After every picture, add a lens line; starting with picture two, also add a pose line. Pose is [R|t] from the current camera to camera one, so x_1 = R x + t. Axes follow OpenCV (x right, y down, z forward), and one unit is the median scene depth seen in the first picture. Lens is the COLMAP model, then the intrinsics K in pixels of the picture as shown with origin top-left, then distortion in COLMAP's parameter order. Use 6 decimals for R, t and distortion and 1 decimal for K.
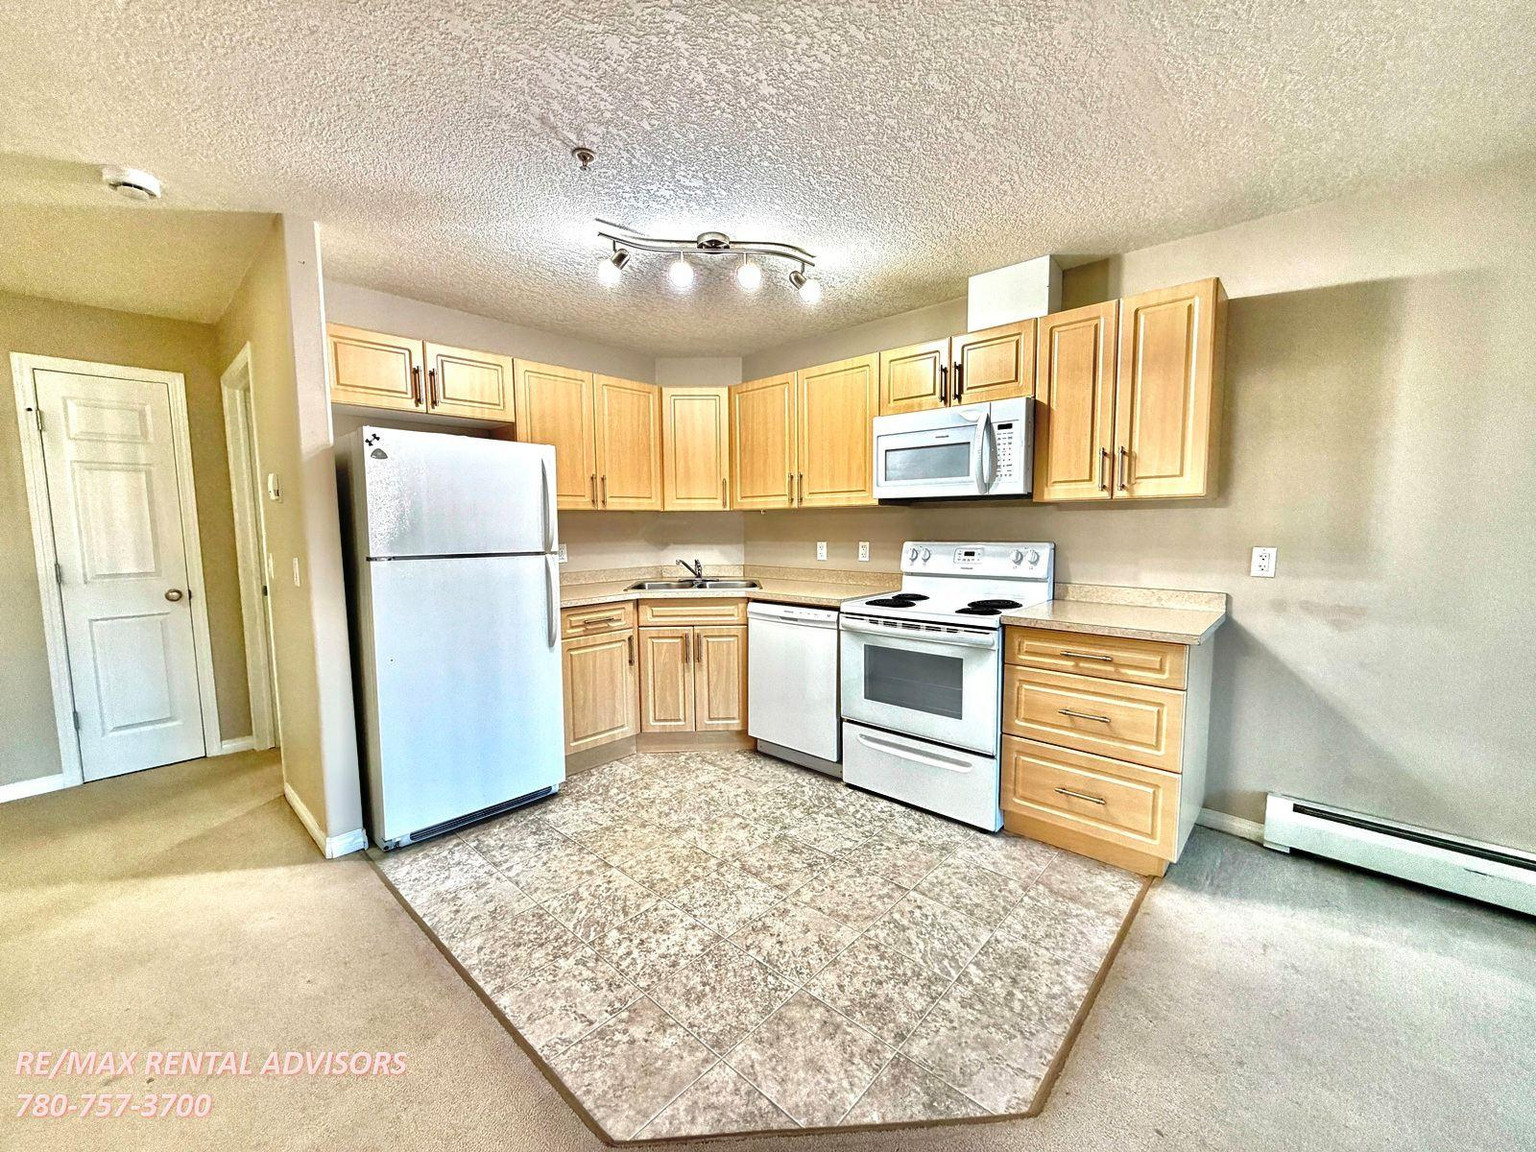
lens RADIAL K [[608.3, 0, 762.3], [0, 608.3, 577.3], [0, 0, 1]] dist [0.000533, -0.000219]
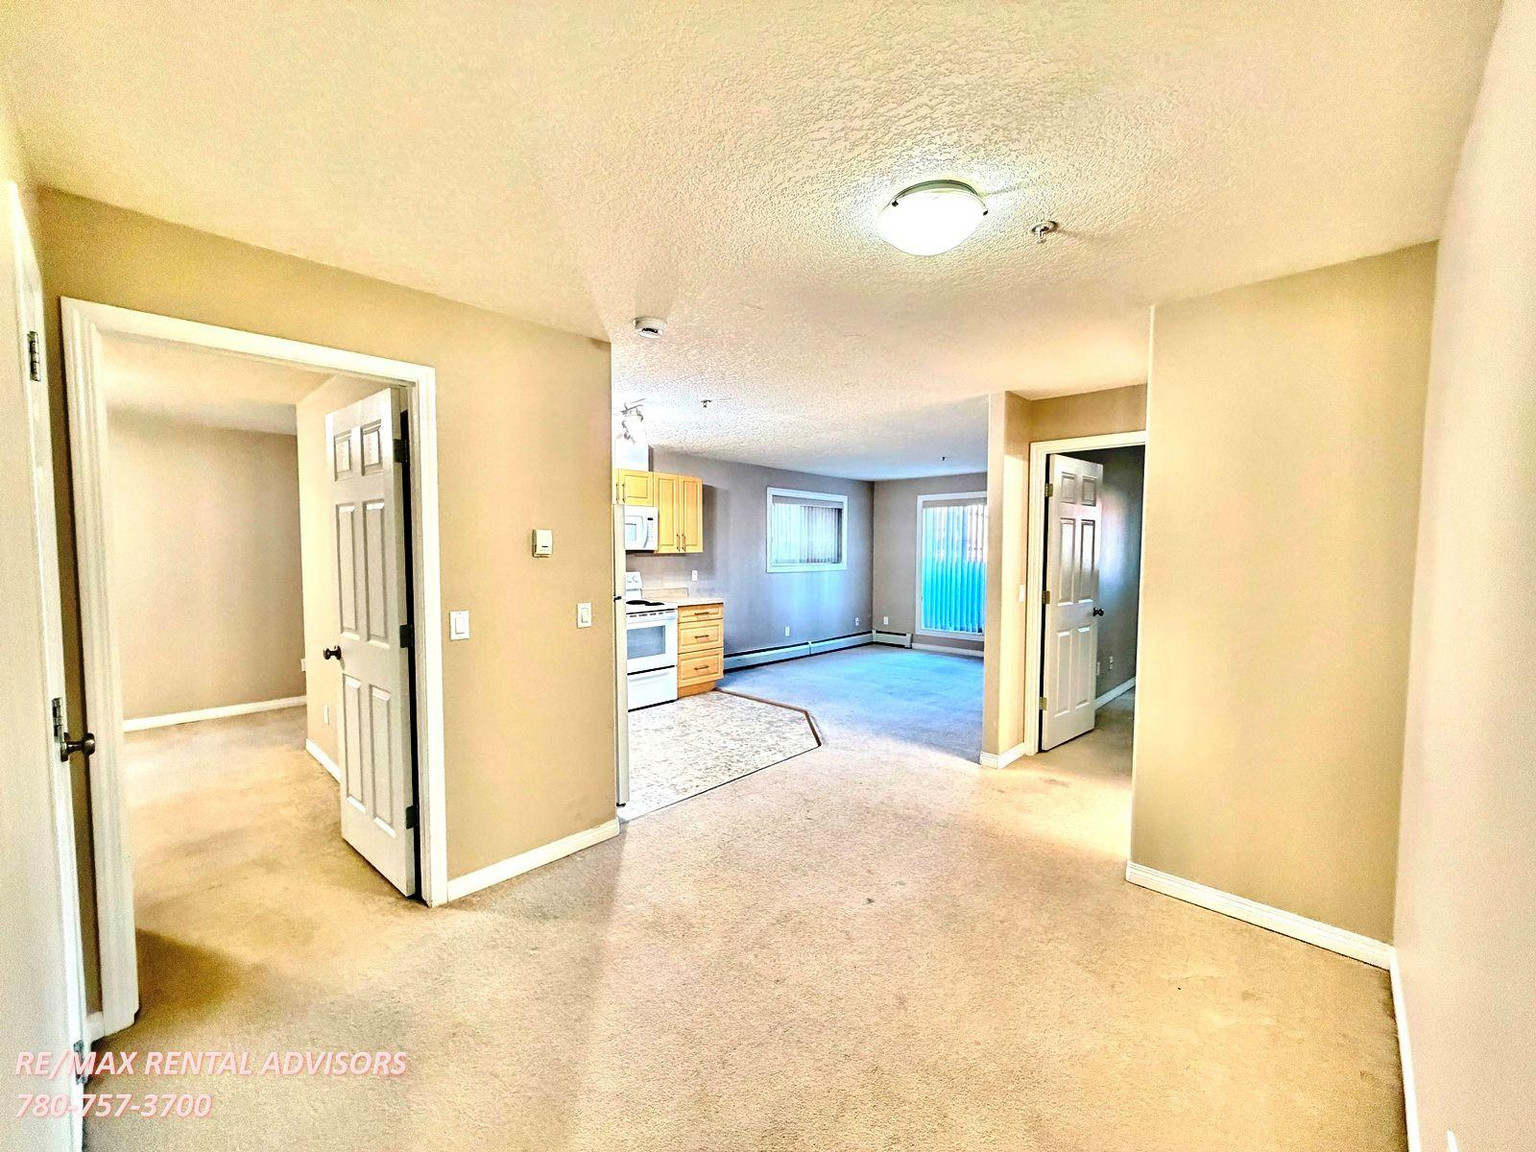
lens RADIAL K [[614.5, 0, 764.8], [0, 614.5, 578.2], [0, 0, 1]] dist [-0.000293, -0.000055]
pose [[0.014055, -0.041838, 0.999026, -1.777150], [0.086966, 0.995389, 0.040462, -0.088647], [-0.996112, 0.086312, 0.017629, 0.561723]]
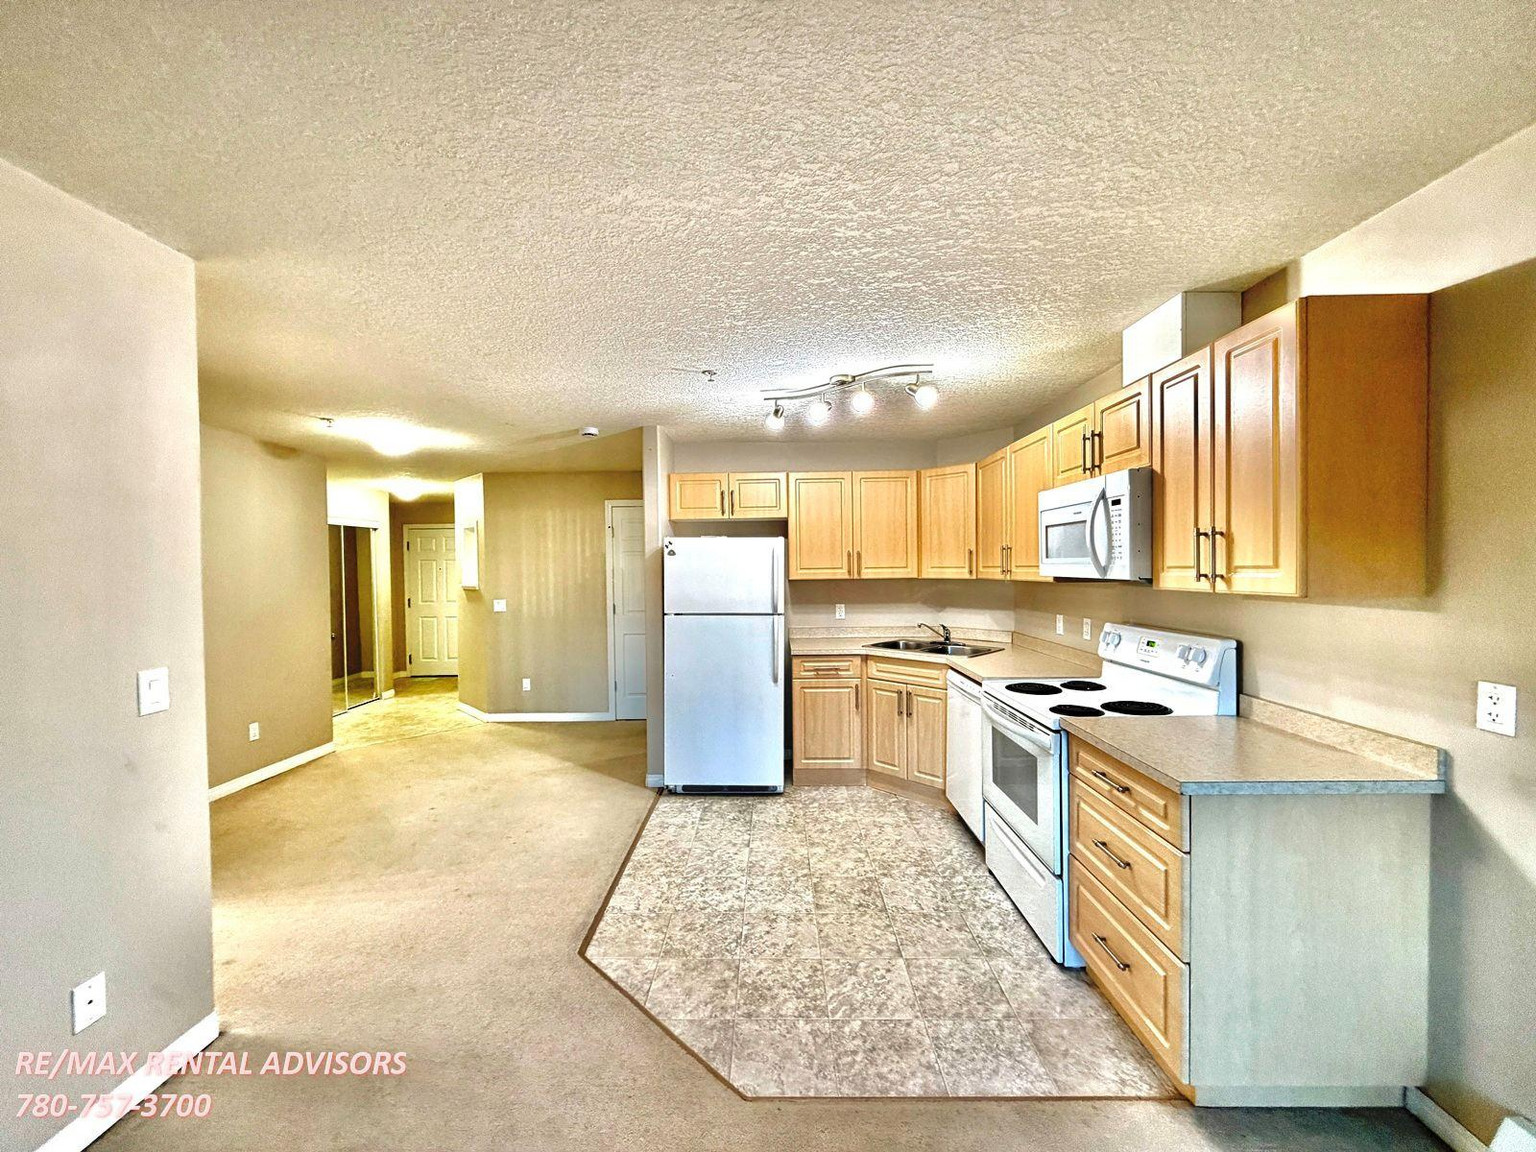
lens RADIAL K [[606.0, 0, 766.3], [0, 606.0, 579.8], [0, 0, 1]] dist [-0.001074, -0.000376]
pose [[0.670585, 0.017939, -0.741616, 0.695403], [-0.061699, 0.997593, -0.031659, -0.077907], [0.739263, 0.066987, 0.670077, 0.057998]]
